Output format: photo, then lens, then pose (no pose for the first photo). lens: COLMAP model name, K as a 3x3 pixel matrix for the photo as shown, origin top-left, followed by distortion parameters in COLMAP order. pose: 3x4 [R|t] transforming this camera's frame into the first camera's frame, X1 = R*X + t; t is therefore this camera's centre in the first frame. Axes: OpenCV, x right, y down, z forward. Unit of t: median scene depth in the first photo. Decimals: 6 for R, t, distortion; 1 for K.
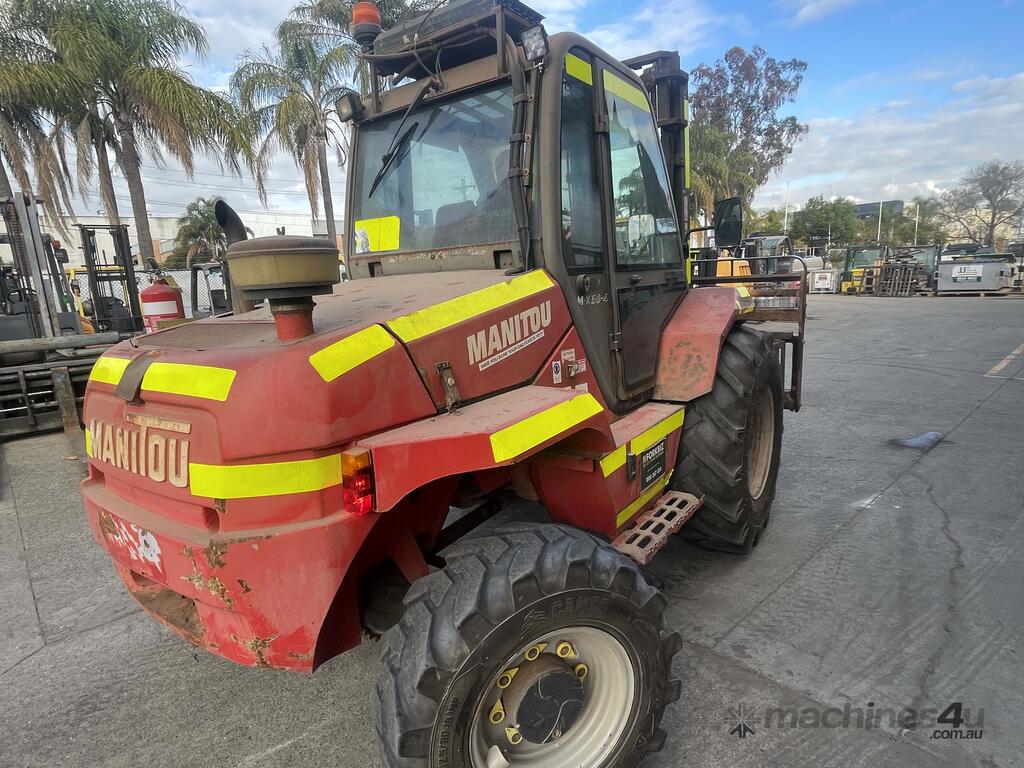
lens RADIAL K [[563.0, 0, 503.5], [0, 563.0, 387.7], [0, 0, 1]] dist [-0.003398, -0.000527]
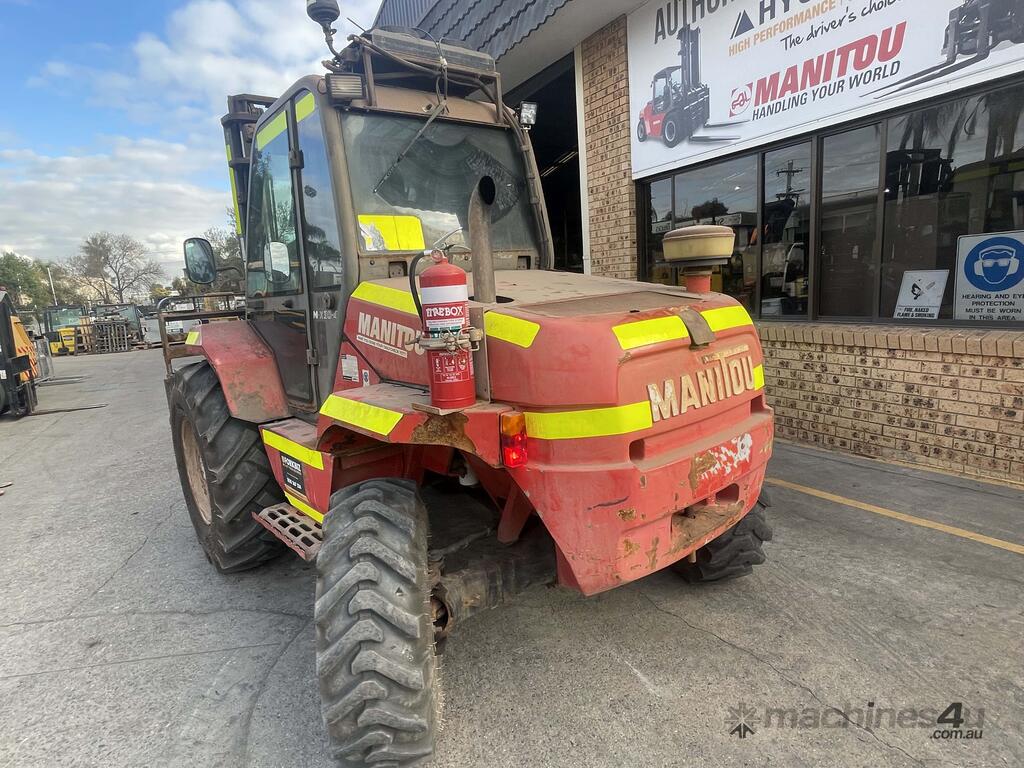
lens RADIAL K [[563.0, 0, 503.5], [0, 563.0, 387.7], [0, 0, 1]] dist [-0.003398, -0.000527]
pose [[0.272498, -0.144313, 0.951272, -1.175668], [0.245630, 0.966361, 0.076240, -0.051480], [-0.930275, 0.212885, 0.298779, 0.641587]]
